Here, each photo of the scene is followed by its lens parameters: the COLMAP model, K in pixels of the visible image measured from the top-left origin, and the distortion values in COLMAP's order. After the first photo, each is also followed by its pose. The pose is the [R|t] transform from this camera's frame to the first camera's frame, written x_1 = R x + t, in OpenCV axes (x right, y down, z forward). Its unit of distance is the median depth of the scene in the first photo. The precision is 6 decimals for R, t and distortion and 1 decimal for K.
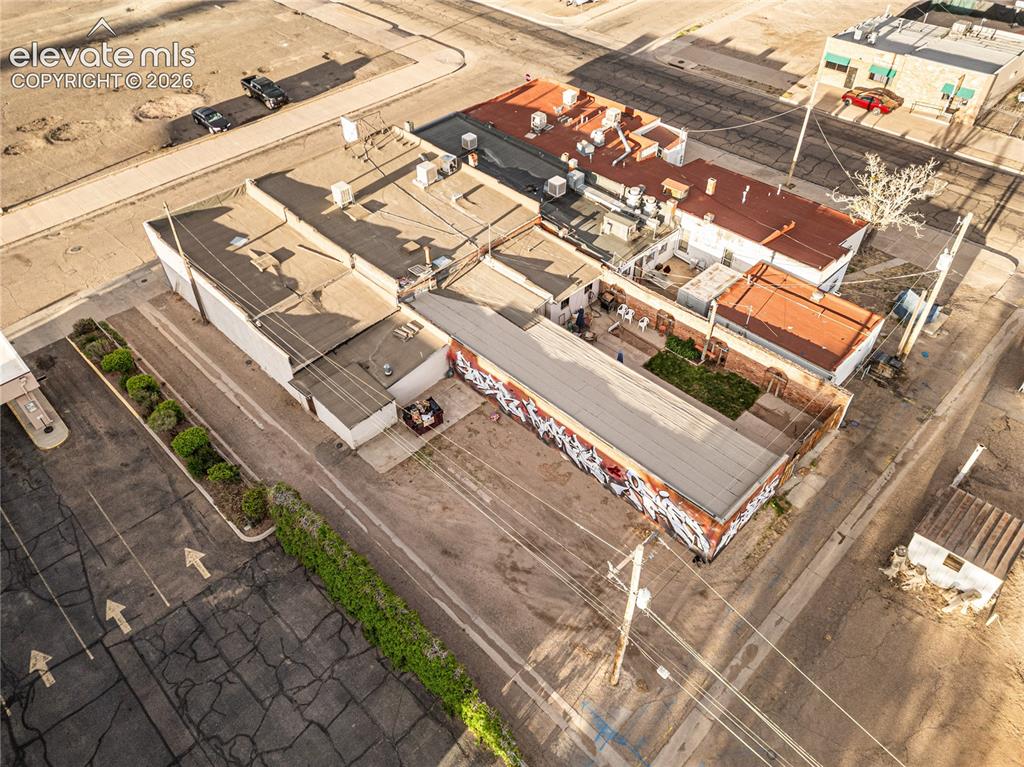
lens RADIAL K [[712.4, 0, 514.8], [0, 712.4, 378.9], [0, 0, 1]] dist [0.084157, -0.077804]
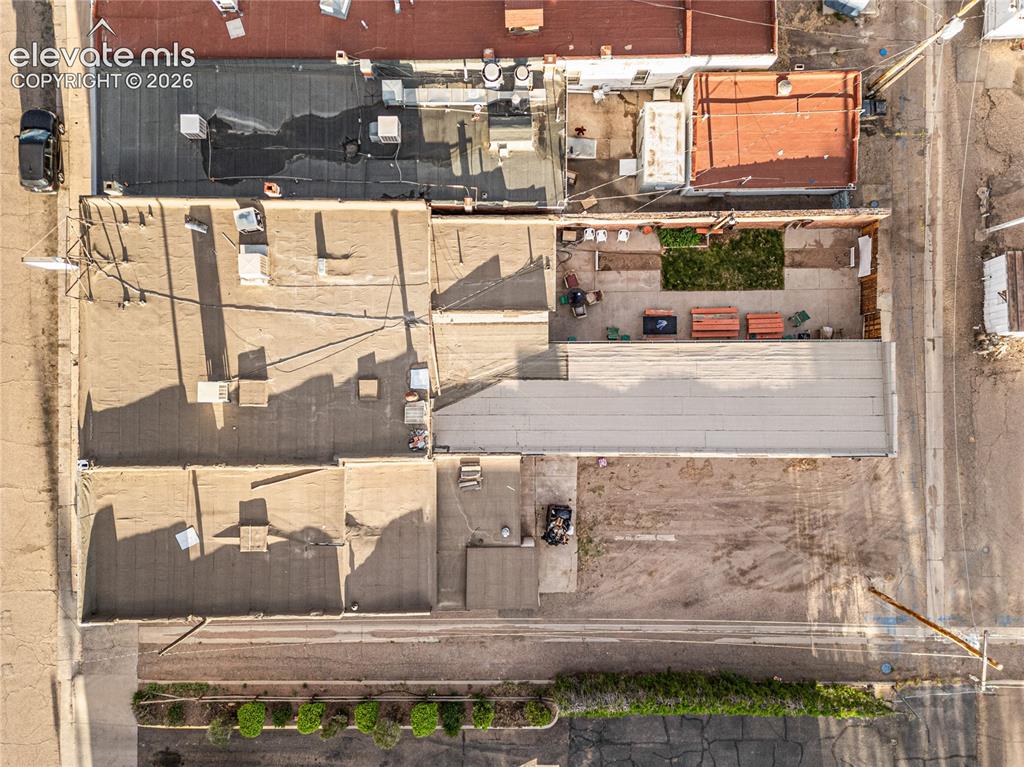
lens RADIAL K [[712.4, 0, 514.8], [0, 712.4, 378.9], [0, 0, 1]] dist [0.084157, -0.077804]
pose [[0.704244, -0.709889, 0.009873, -0.037563], [0.496137, 0.502044, 0.708378, -0.683089], [-0.507826, -0.493973, 0.705764, 0.411782]]
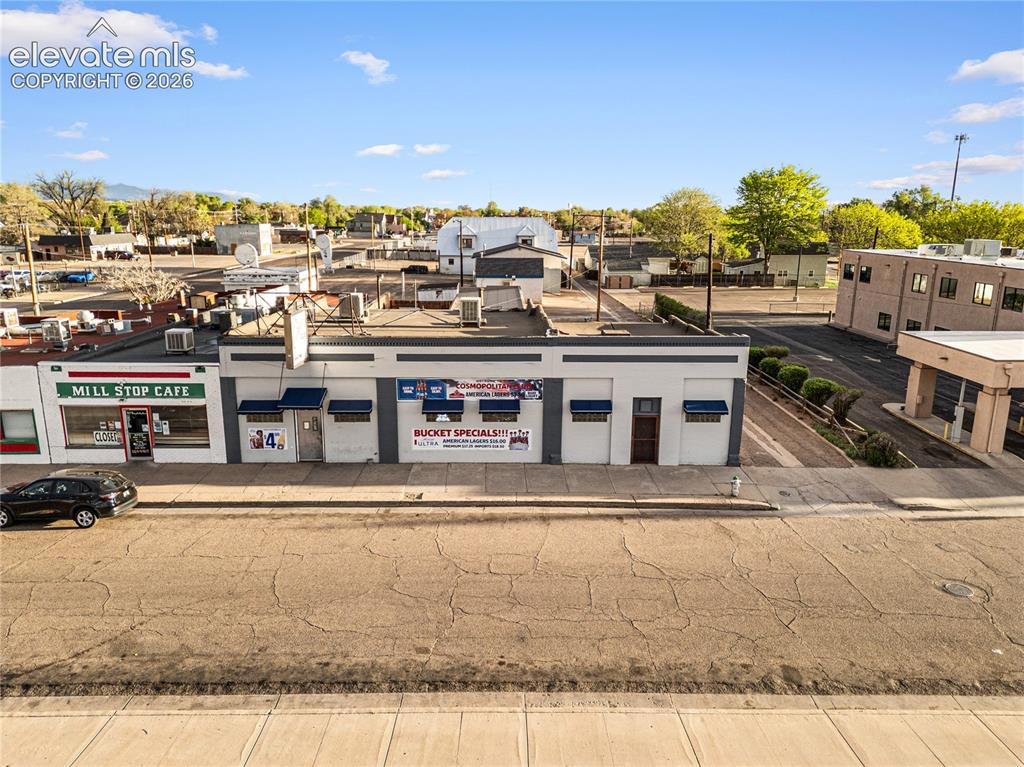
lens RADIAL K [[712.4, 0, 514.8], [0, 712.4, 378.9], [0, 0, 1]] dist [0.084157, -0.077804]
pose [[-0.723269, -0.146605, 0.674825, -0.829178], [0.483738, 0.589832, 0.646604, -0.715468], [-0.492829, 0.794107, -0.355689, 1.423614]]
